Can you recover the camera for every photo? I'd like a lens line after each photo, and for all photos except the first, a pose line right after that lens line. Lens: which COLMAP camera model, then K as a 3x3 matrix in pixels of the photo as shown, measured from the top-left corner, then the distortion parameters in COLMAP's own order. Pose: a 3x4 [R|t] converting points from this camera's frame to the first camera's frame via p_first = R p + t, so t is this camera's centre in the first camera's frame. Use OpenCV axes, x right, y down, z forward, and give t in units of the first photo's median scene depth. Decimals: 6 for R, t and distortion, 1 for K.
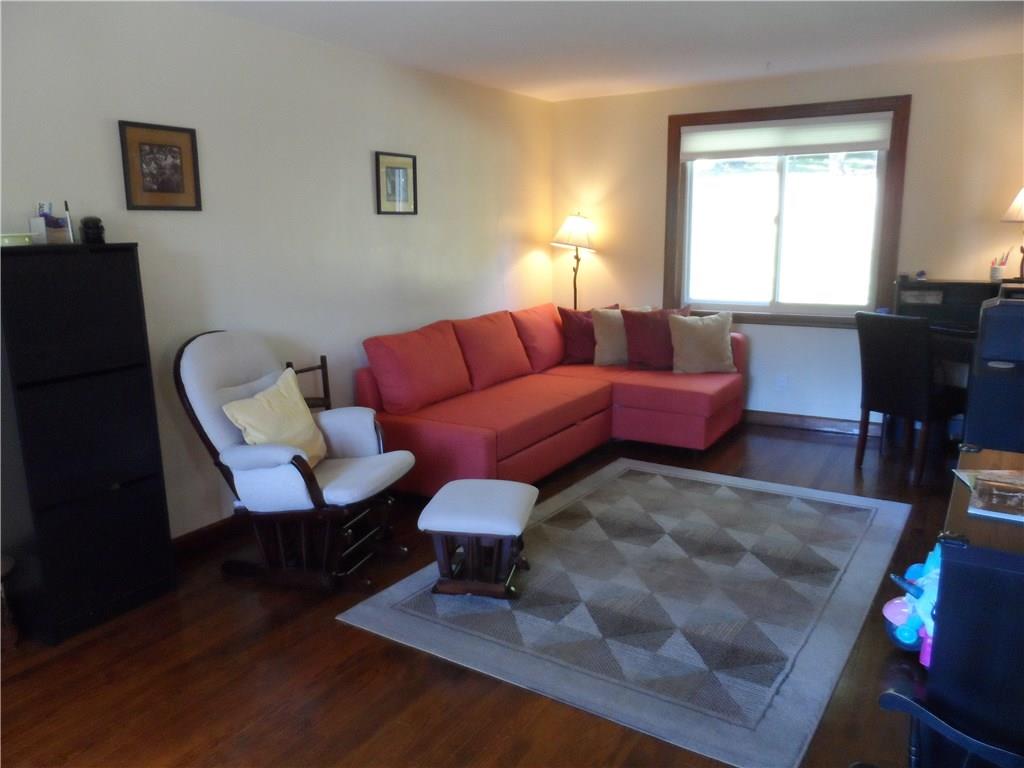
lens RADIAL K [[776.2, 0, 516.4], [0, 776.2, 384.6], [0, 0, 1]] dist [-0.018758, 0.011352]
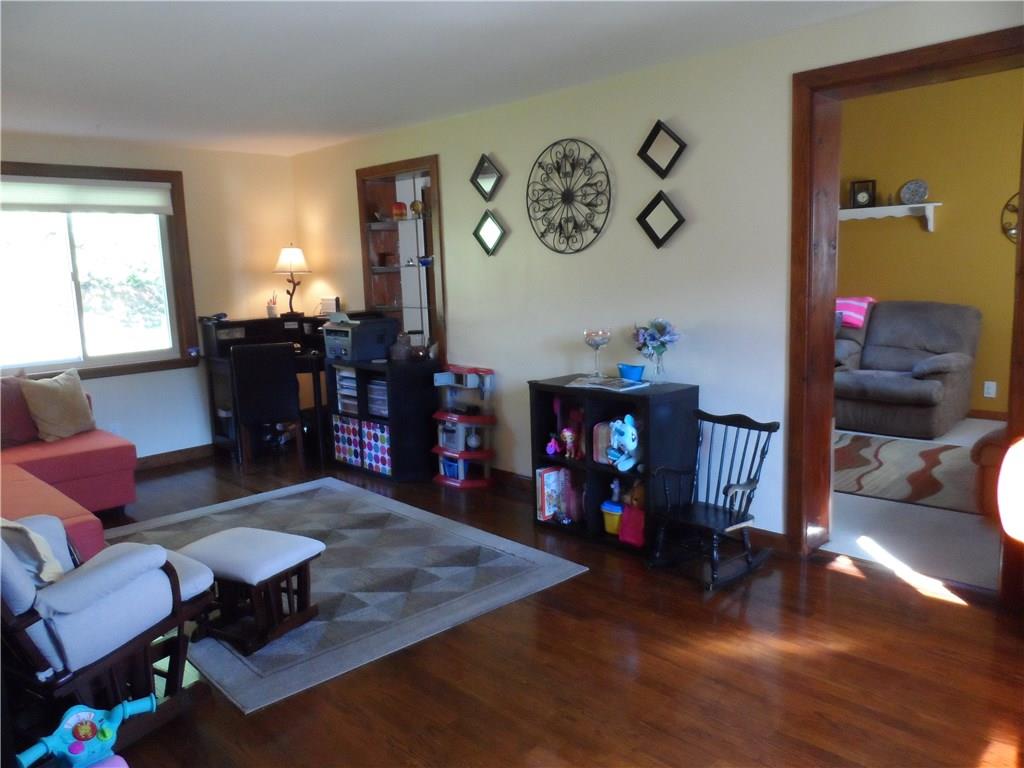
lens RADIAL K [[776.2, 0, 509.5], [0, 776.2, 383.2], [0, 0, 1]] dist [-0.018758, 0.011352]
pose [[0.249715, -0.141360, 0.957946, -0.778467], [0.224167, 0.970852, 0.084829, -0.055272], [-0.942015, 0.193557, 0.274125, 0.338664]]
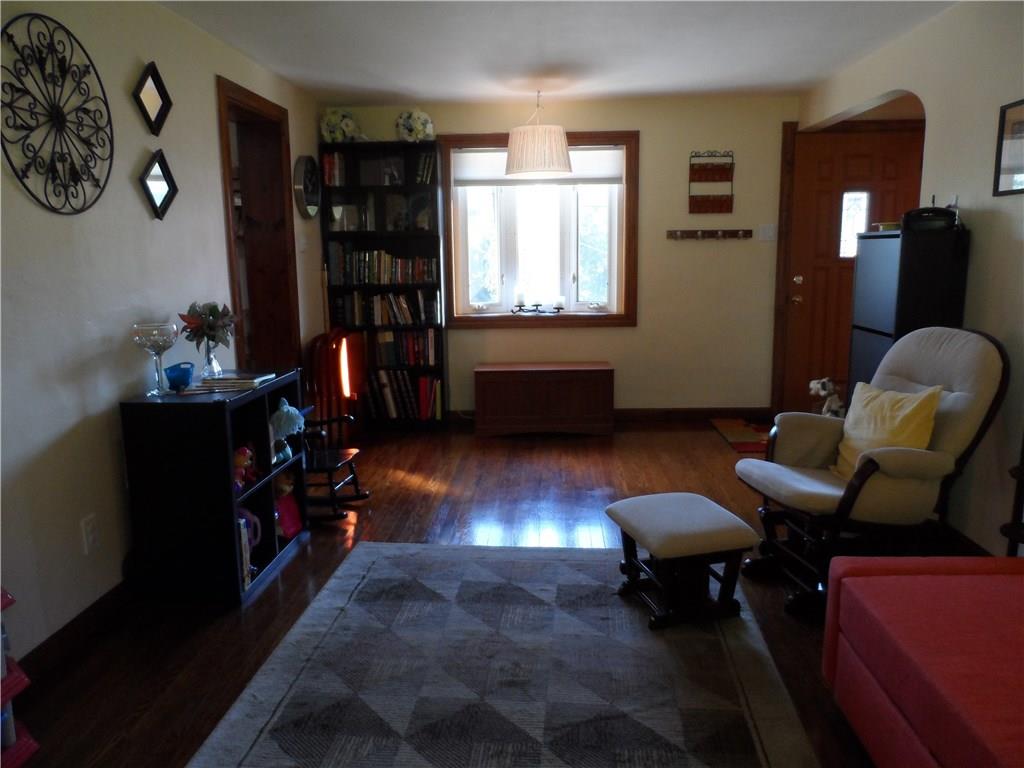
lens RADIAL K [[776.2, 0, 513.1], [0, 776.2, 380.1], [0, 0, 1]] dist [-0.018758, 0.011352]
pose [[-0.880614, 0.097286, -0.463740, 0.474776], [-0.075104, 0.937666, 0.339326, -0.268984], [0.467845, 0.333644, -0.818415, 1.431404]]
